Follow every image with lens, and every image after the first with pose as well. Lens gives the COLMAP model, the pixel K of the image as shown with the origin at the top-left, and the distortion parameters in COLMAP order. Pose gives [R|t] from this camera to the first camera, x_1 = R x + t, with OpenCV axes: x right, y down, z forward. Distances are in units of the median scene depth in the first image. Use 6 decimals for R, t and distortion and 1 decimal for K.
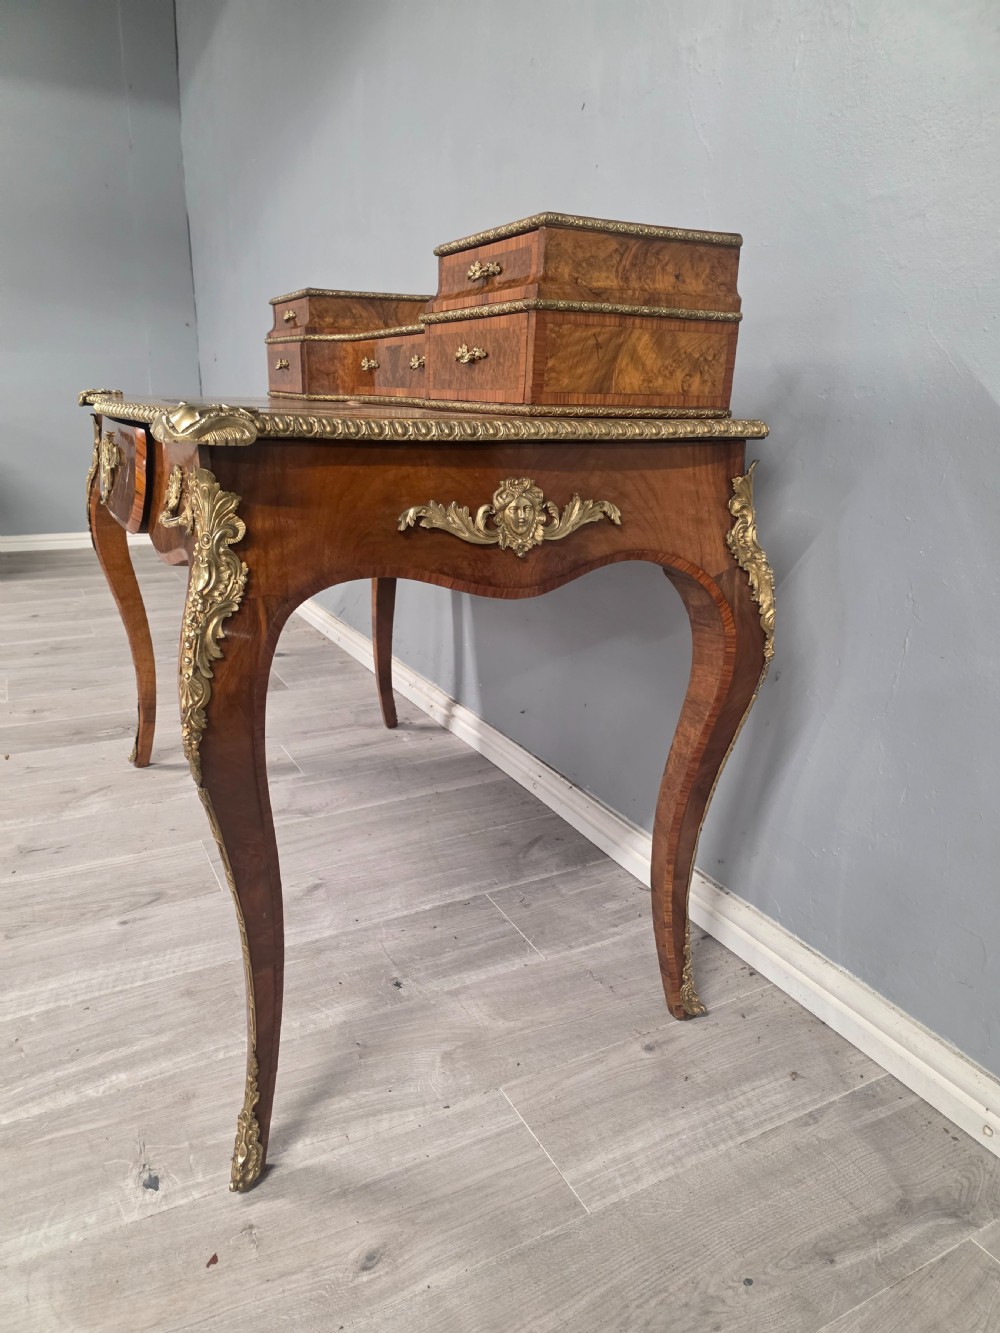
lens RADIAL K [[890.3, 0, 497.6], [0, 890.3, 669.6], [0, 0, 1]] dist [0.063317, -0.066491]
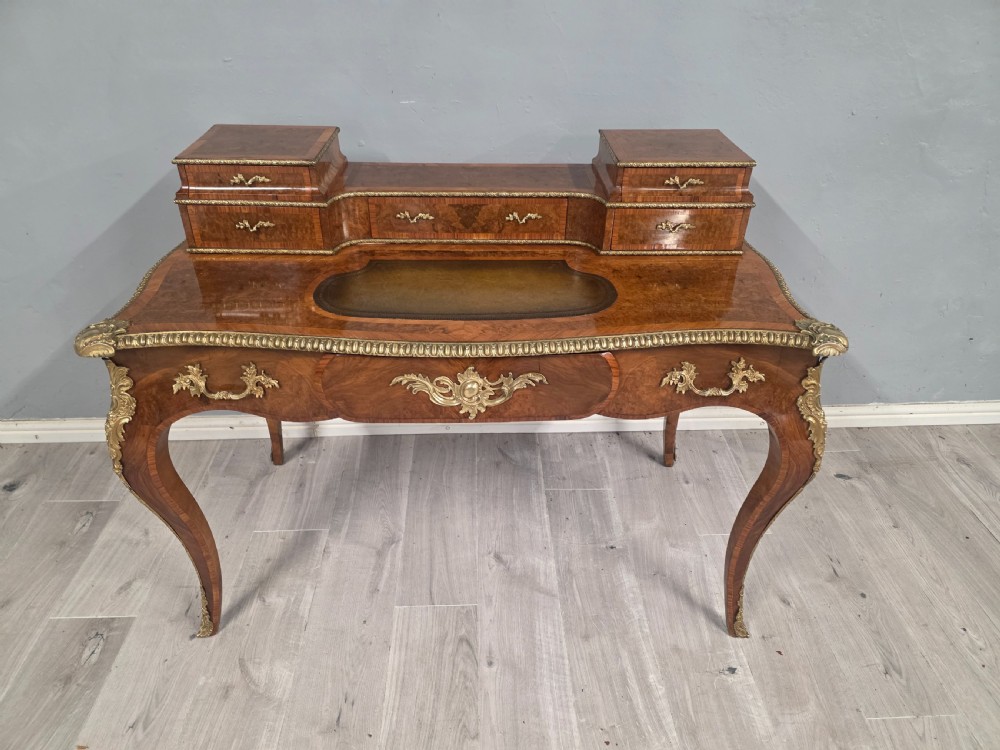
lens RADIAL K [[667.9, 0, 497.3], [0, 667.9, 377.5], [0, 0, 1]] dist [0.063317, -0.066491]
pose [[0.435884, -0.513259, 0.739304, -1.305882], [0.268912, 0.858194, 0.437252, -0.761078], [-0.858890, 0.008216, 0.512094, 0.611905]]
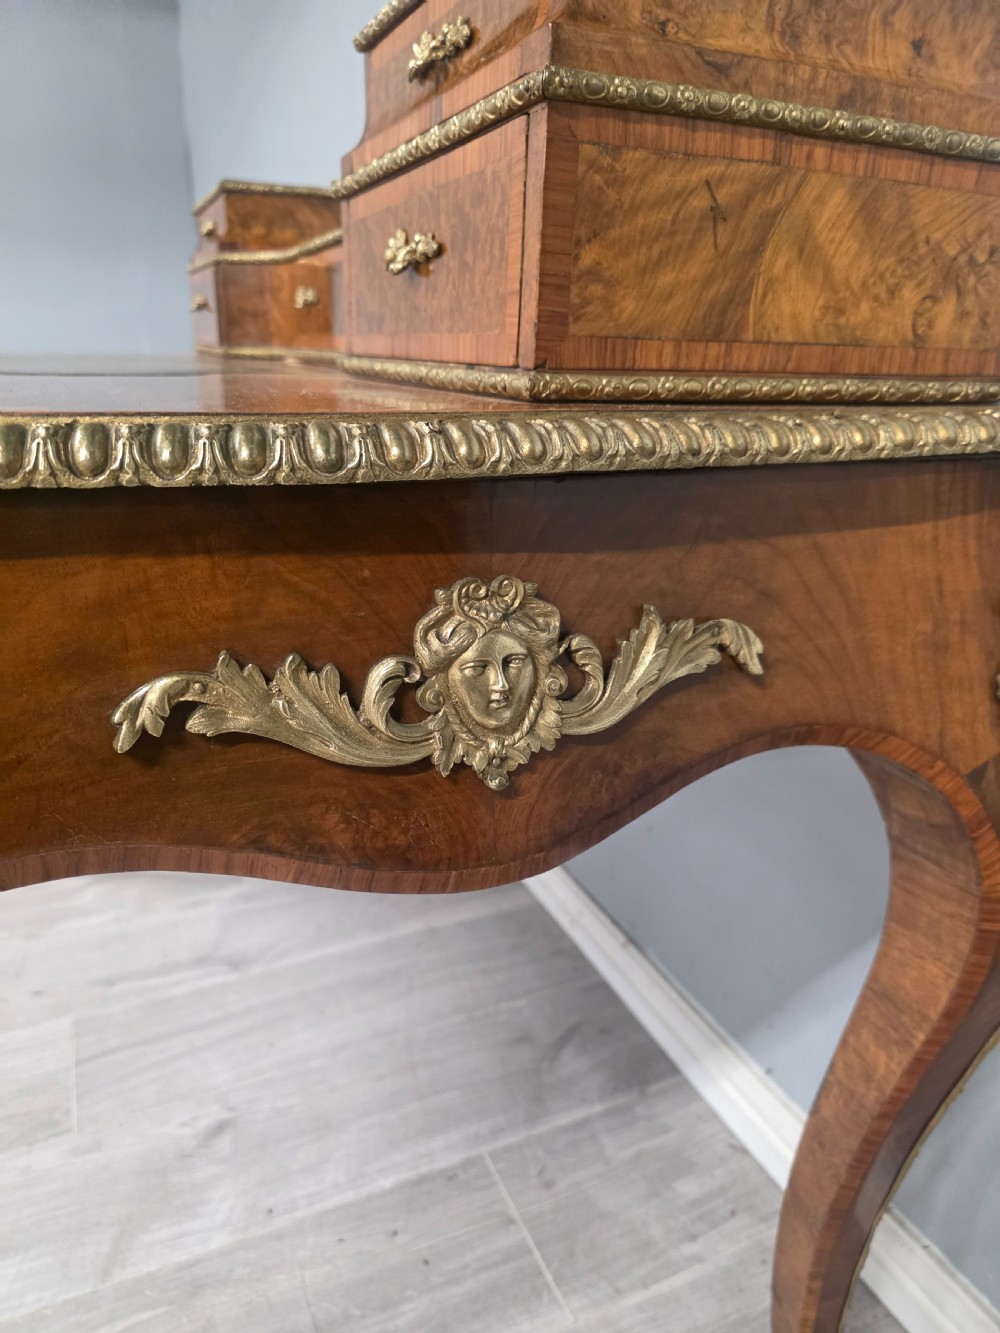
lens RADIAL K [[921.0, 0, 510.5], [0, 921.0, 669.8], [0, 0, 1]] dist [0.012005, -0.029330]
pose [[0.998813, 0.017552, -0.045437, 0.041521], [-0.015945, 0.999243, 0.035490, -0.162039], [0.046025, -0.034723, 0.998337, 0.537793]]
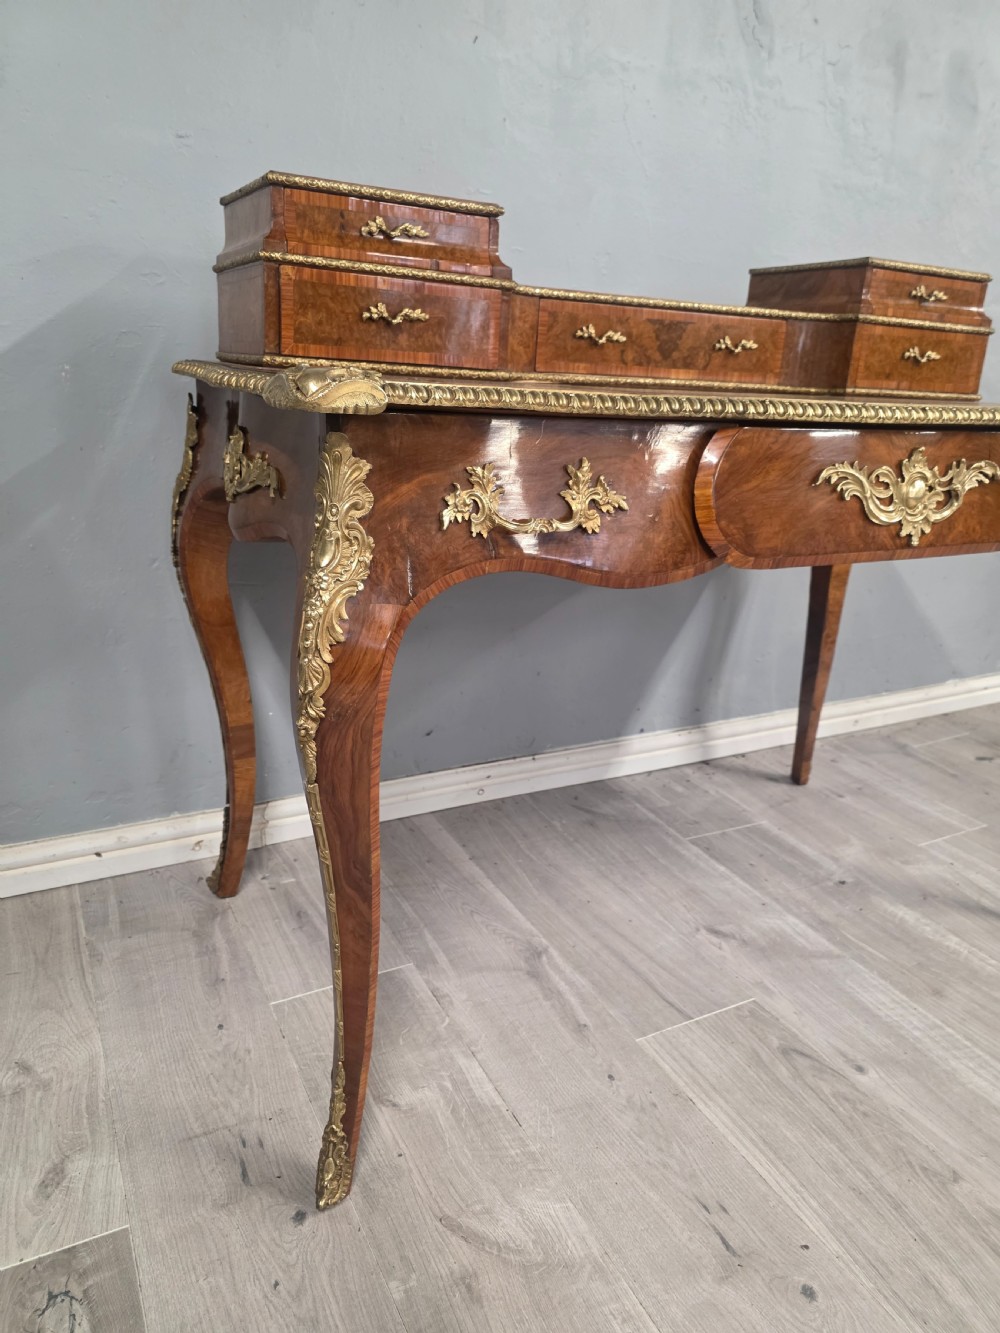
lens RADIAL K [[905.2, 0, 497.9], [0, 905.2, 657.9], [0, 0, 1]] dist [0.045613, -0.048278]
pose [[0.003969, -0.322984, 0.946396, -1.437054], [0.248099, 0.917132, 0.311956, -0.510266], [-0.968727, 0.233562, 0.083772, 1.574751]]
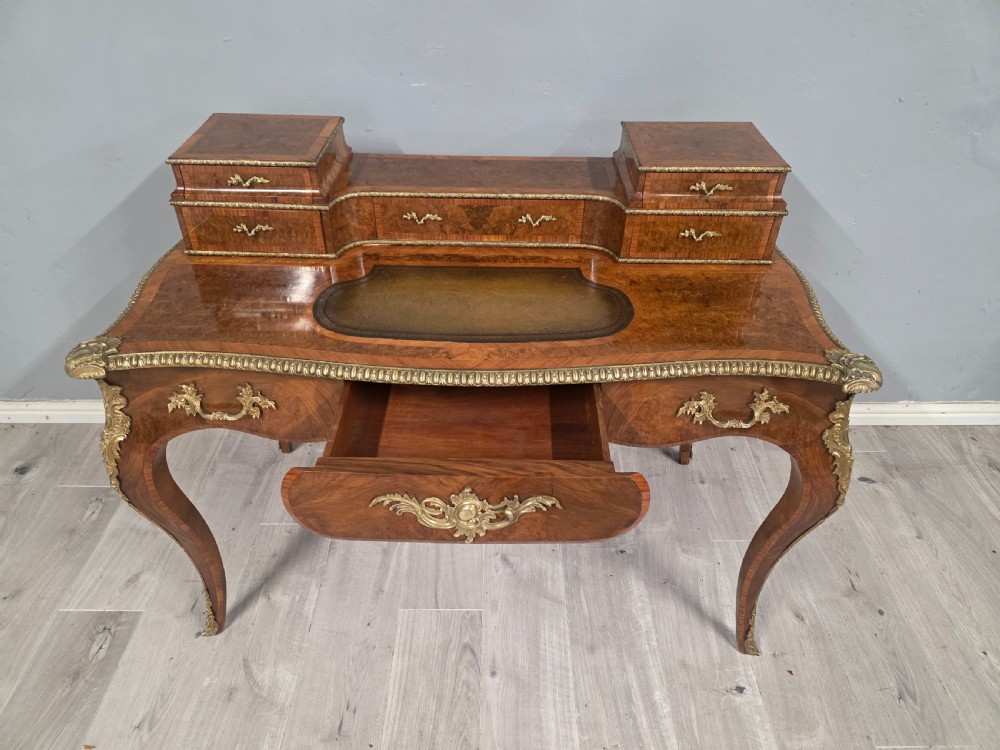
lens RADIAL K [[668.8, 0, 493.6], [0, 668.8, 373.0], [0, 0, 1]] dist [0.062160, -0.065846]
pose [[0.471167, -0.555321, 0.685289, -1.187610], [0.268012, 0.830333, 0.488586, -0.836360], [-0.840340, -0.046540, 0.540058, 0.625353]]
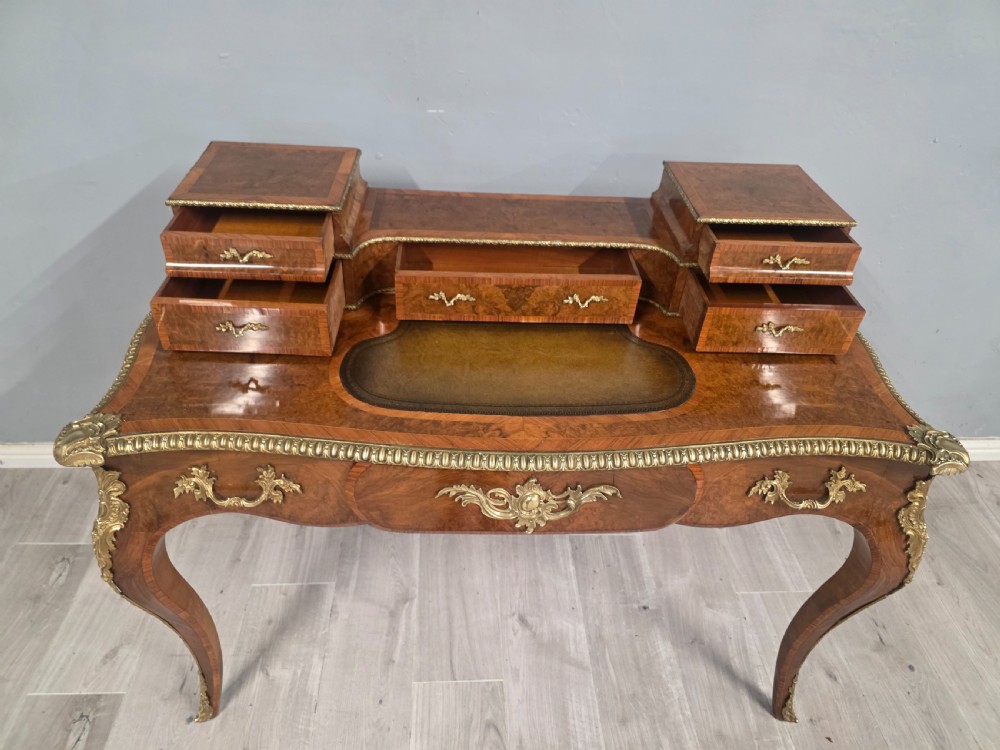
lens RADIAL K [[673.3, 0, 496.1], [0, 673.3, 375.2], [0, 0, 1]] dist [0.052172, -0.058156]
pose [[0.419261, -0.560822, 0.713932, -1.115414], [0.230457, 0.826371, 0.513811, -0.916278], [-0.878129, -0.050890, 0.475710, 0.816020]]
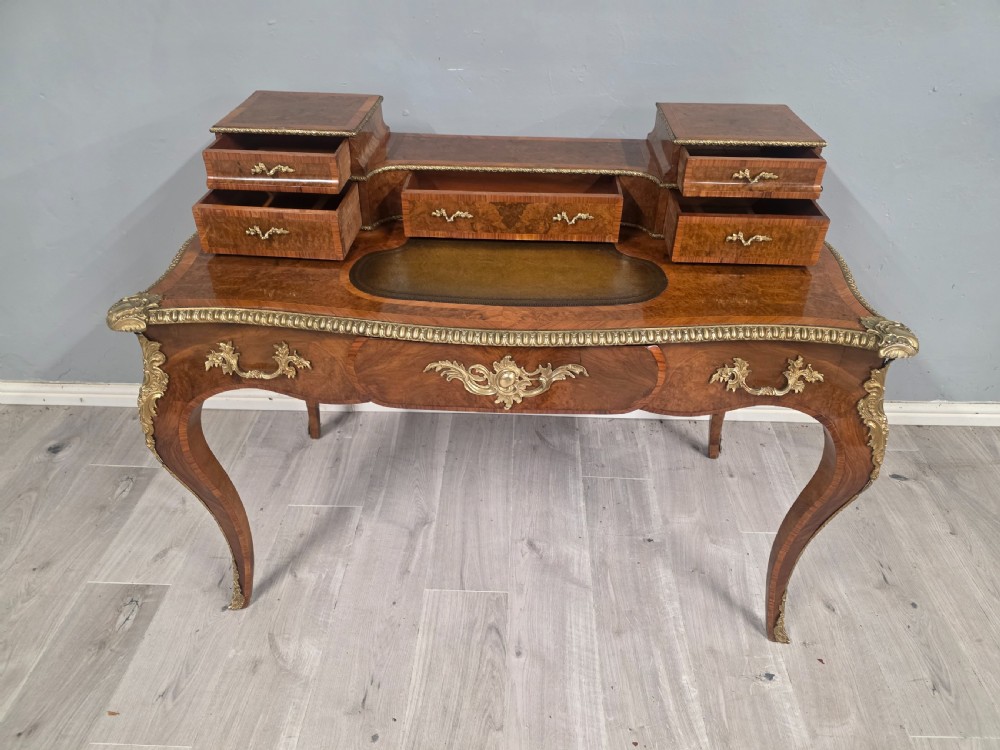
lens RADIAL K [[668.5, 0, 504.4], [0, 668.5, 376.3], [0, 0, 1]] dist [0.063887, -0.067802]
pose [[0.494838, -0.525175, 0.692334, -1.250494], [0.260605, 0.849731, 0.458304, -0.761976], [-0.828987, -0.046360, 0.557342, 0.630552]]
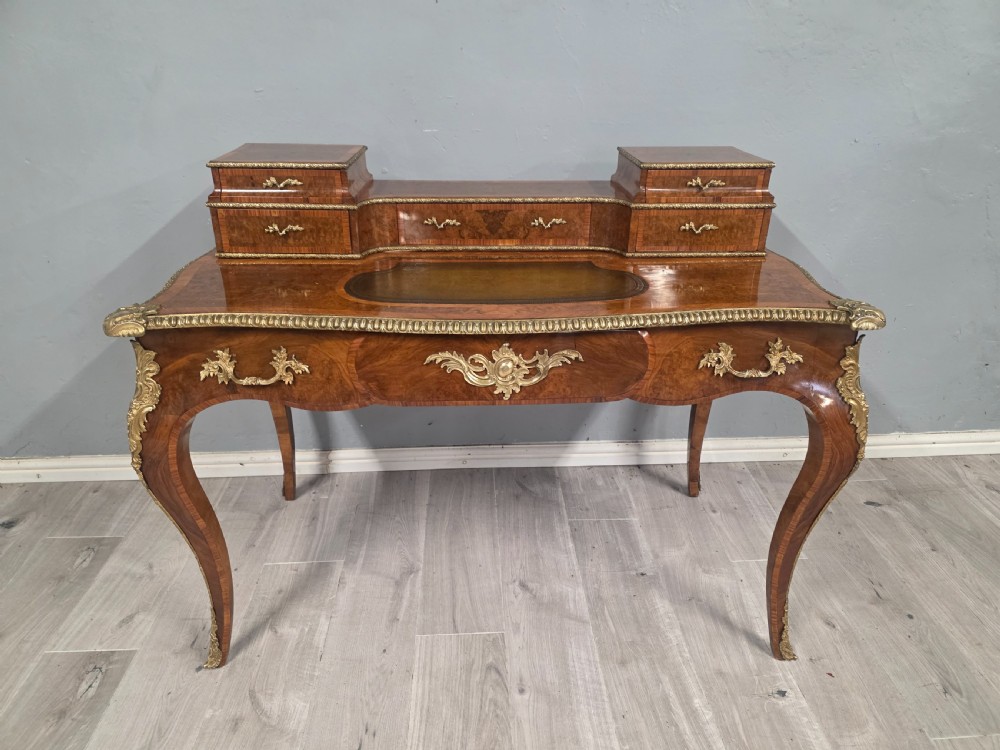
lens RADIAL K [[669.5, 0, 502.4], [0, 669.5, 376.7], [0, 0, 1]] dist [0.058443, -0.062051]
pose [[0.419705, -0.412084, 0.808724, -1.401620], [0.274069, 0.906946, 0.319899, -0.612794], [-0.865294, 0.087383, 0.493589, 0.686297]]
